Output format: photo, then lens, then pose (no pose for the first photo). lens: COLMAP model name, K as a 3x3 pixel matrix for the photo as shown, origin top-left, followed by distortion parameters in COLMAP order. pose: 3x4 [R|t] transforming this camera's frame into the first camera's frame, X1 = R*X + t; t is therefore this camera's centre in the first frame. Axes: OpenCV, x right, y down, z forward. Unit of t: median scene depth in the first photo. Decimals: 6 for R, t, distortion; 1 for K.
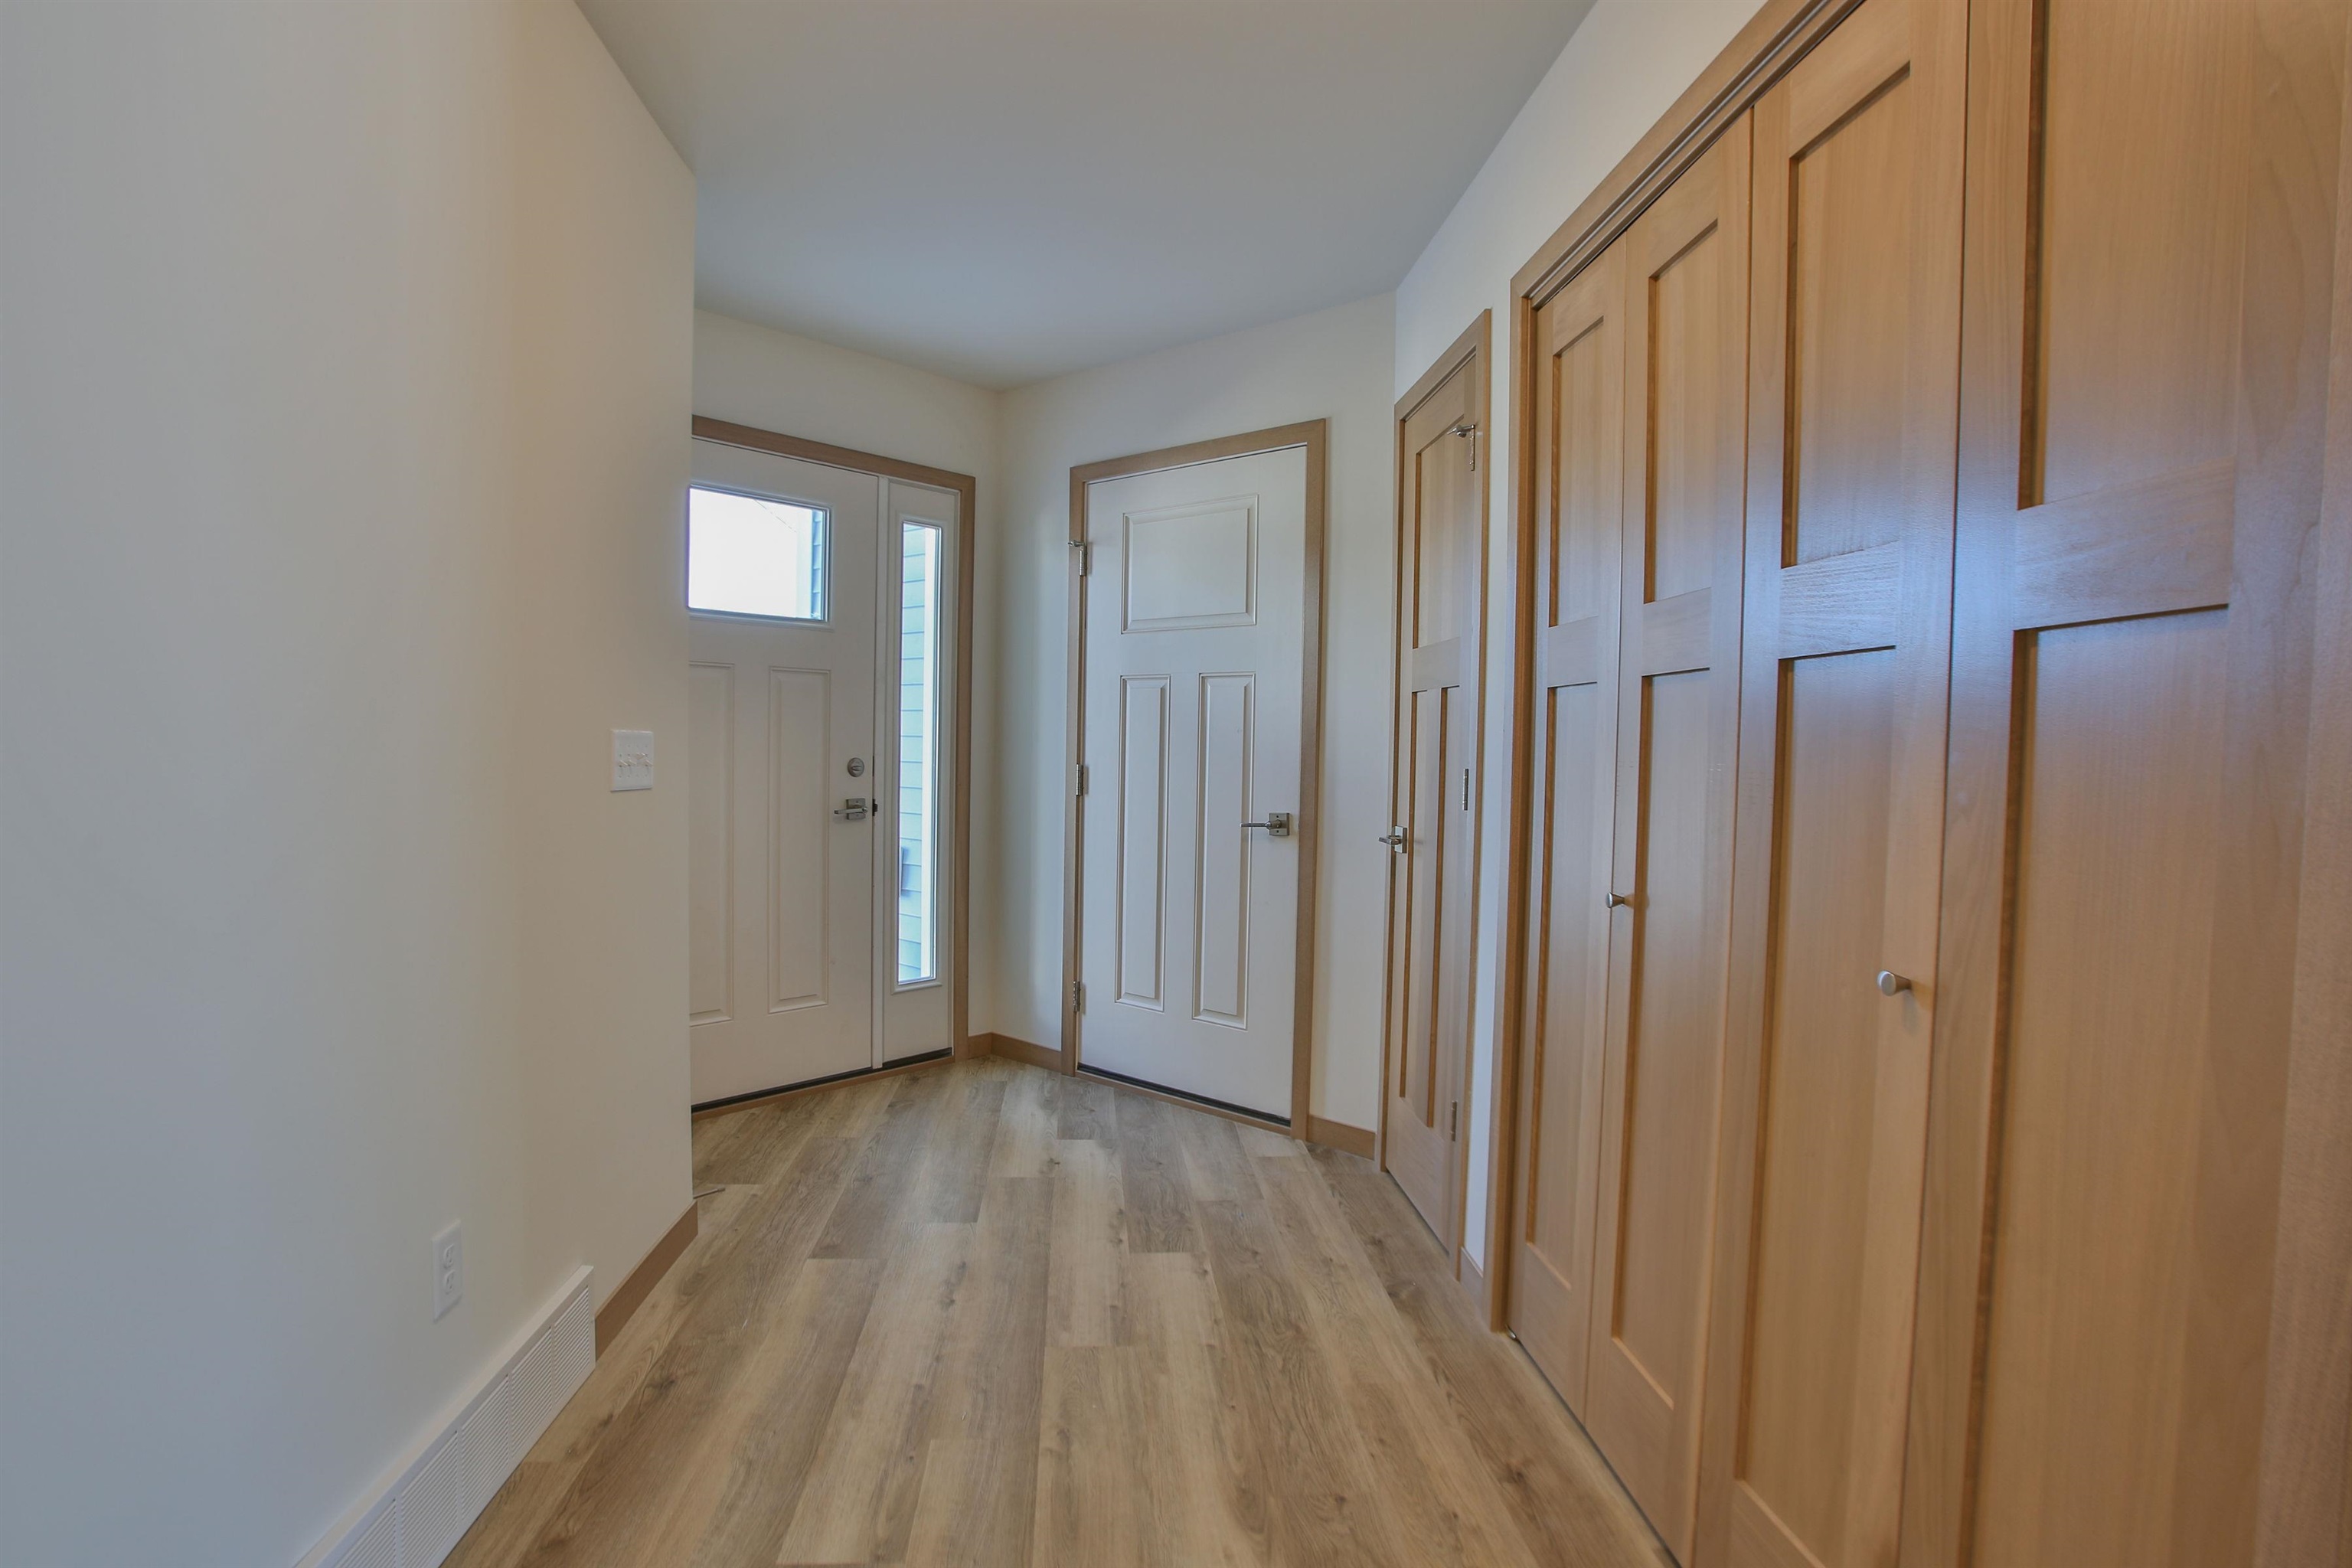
lens RADIAL K [[1126.6, 0, 1172.5], [0, 1126.6, 797.0], [0, 0, 1]] dist [-0.078924, 0.031985]
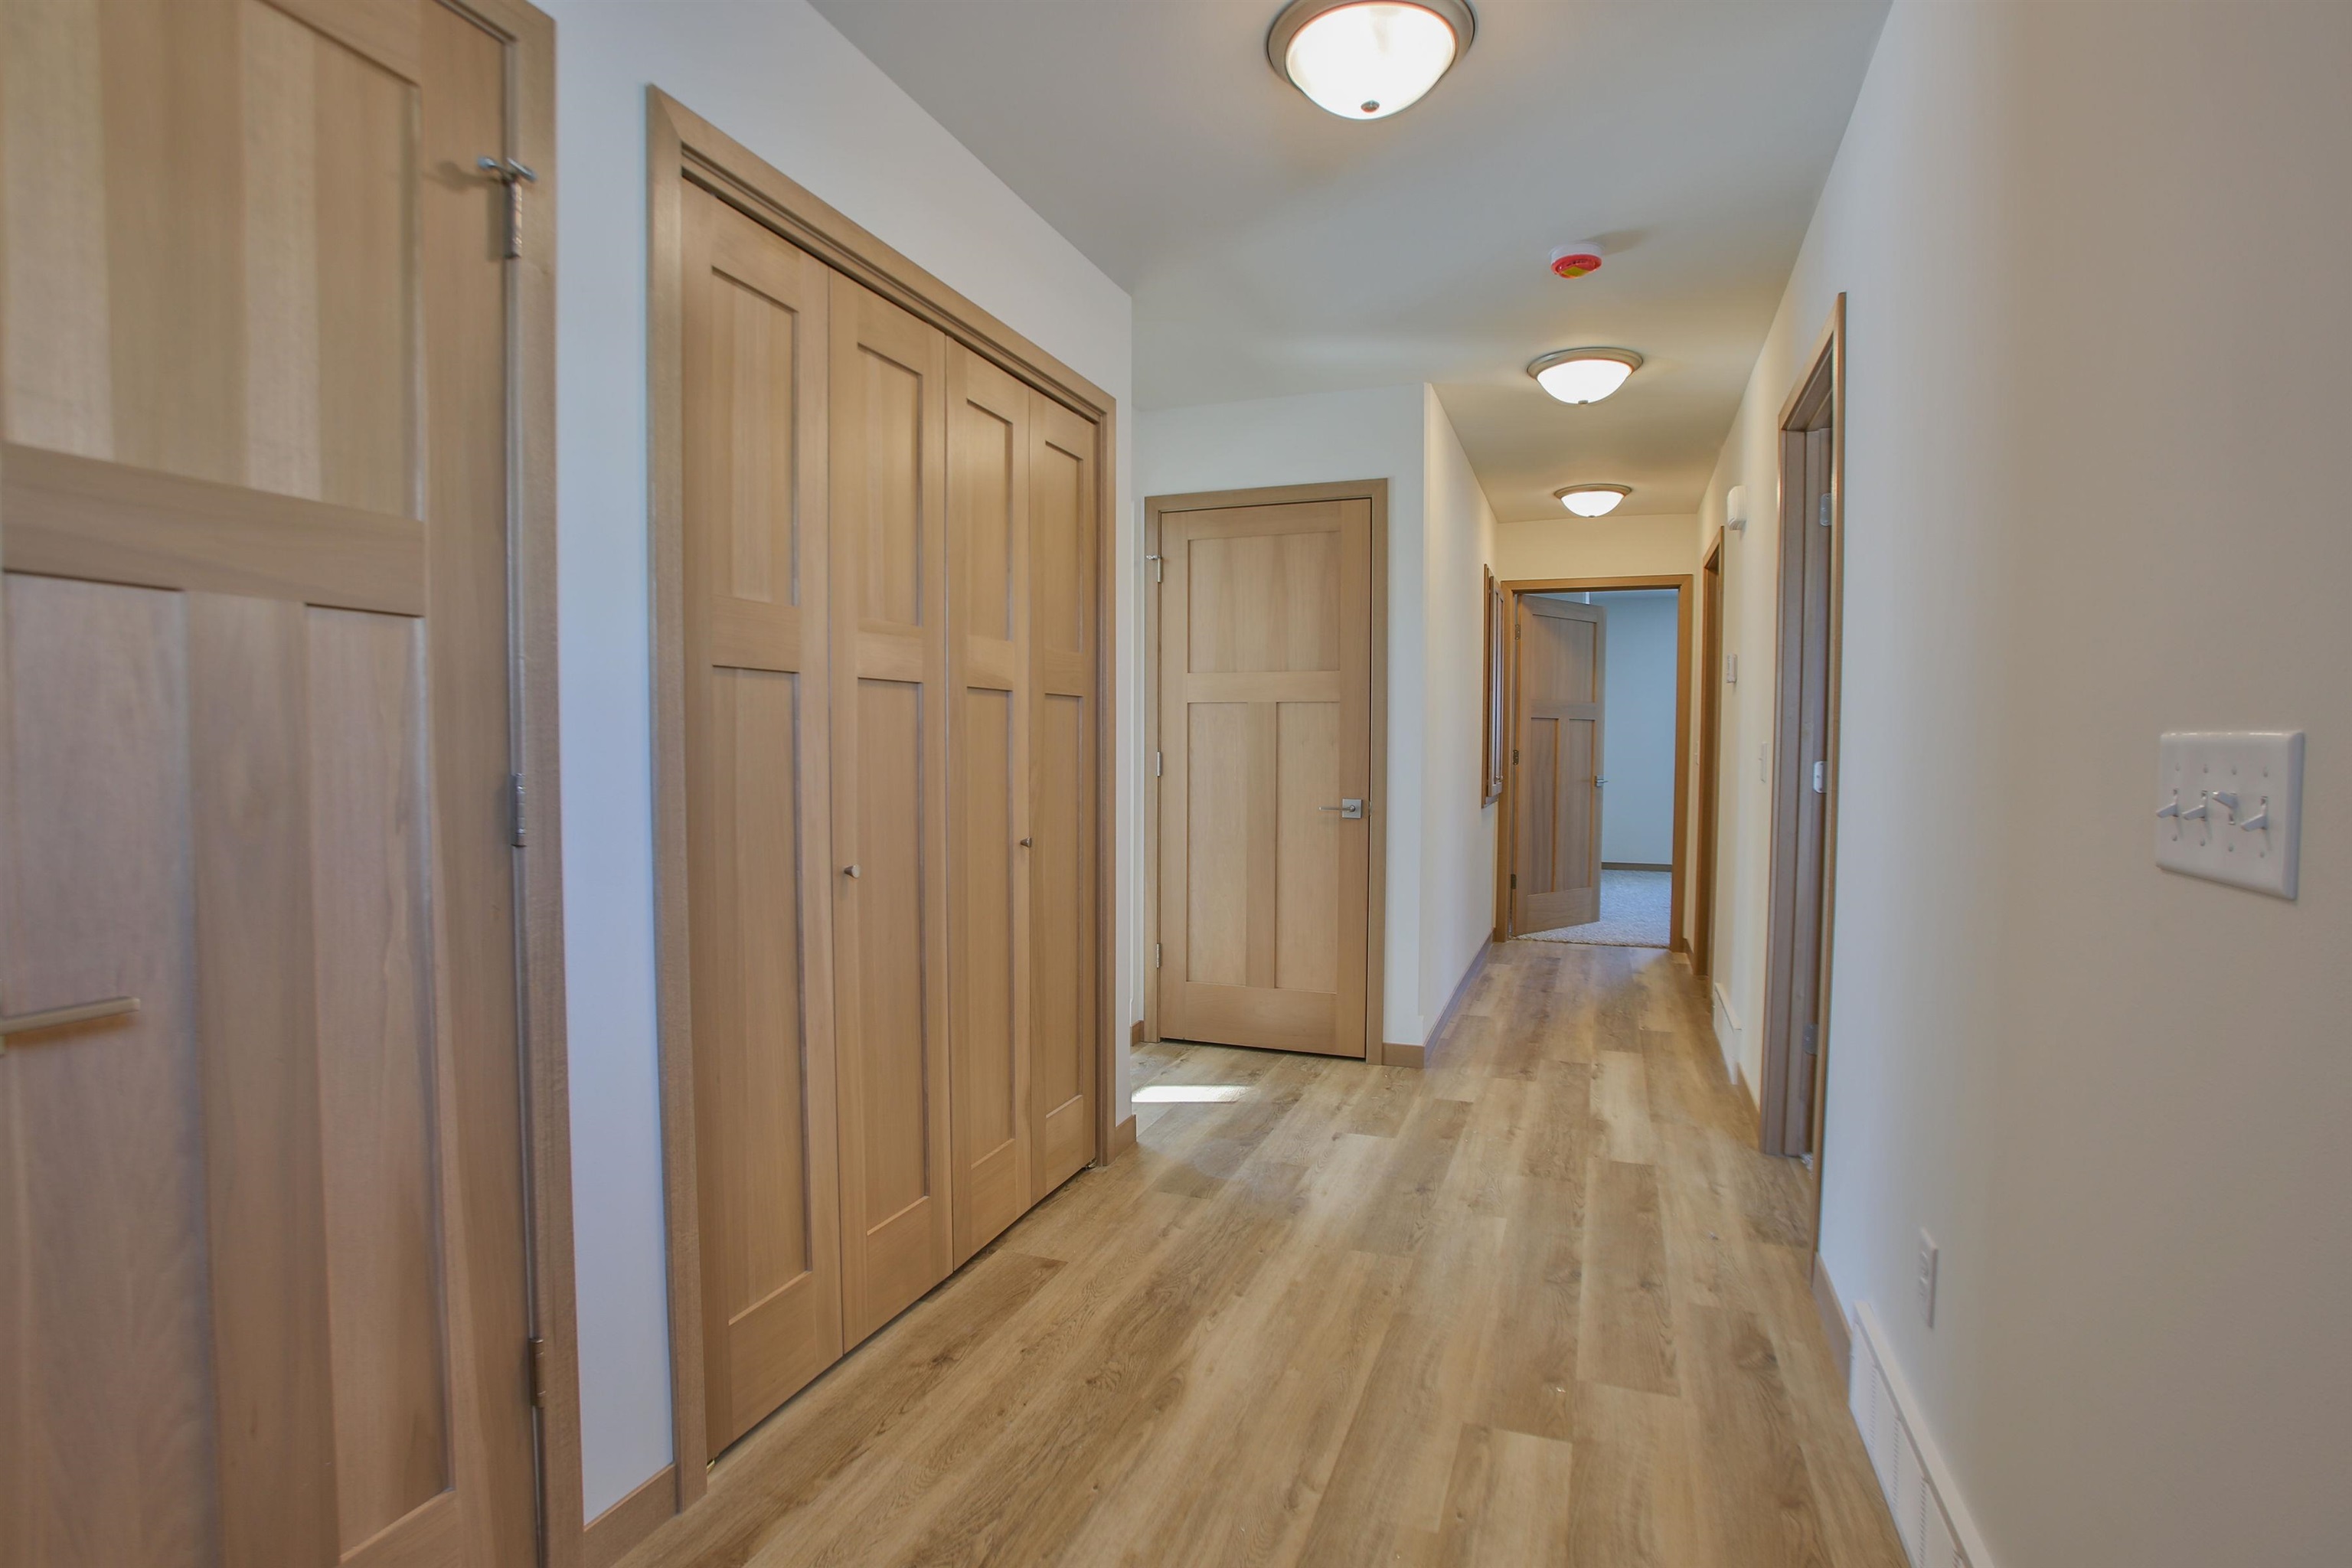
lens RADIAL K [[1126.6, 0, 1172.5], [0, 1126.6, 797.0], [0, 0, 1]] dist [-0.078924, 0.031985]
pose [[-0.899514, -0.042322, 0.434837, -0.393357], [-0.003308, 0.995928, 0.090088, -0.086581], [-0.436879, 0.079597, -0.895991, 1.875132]]
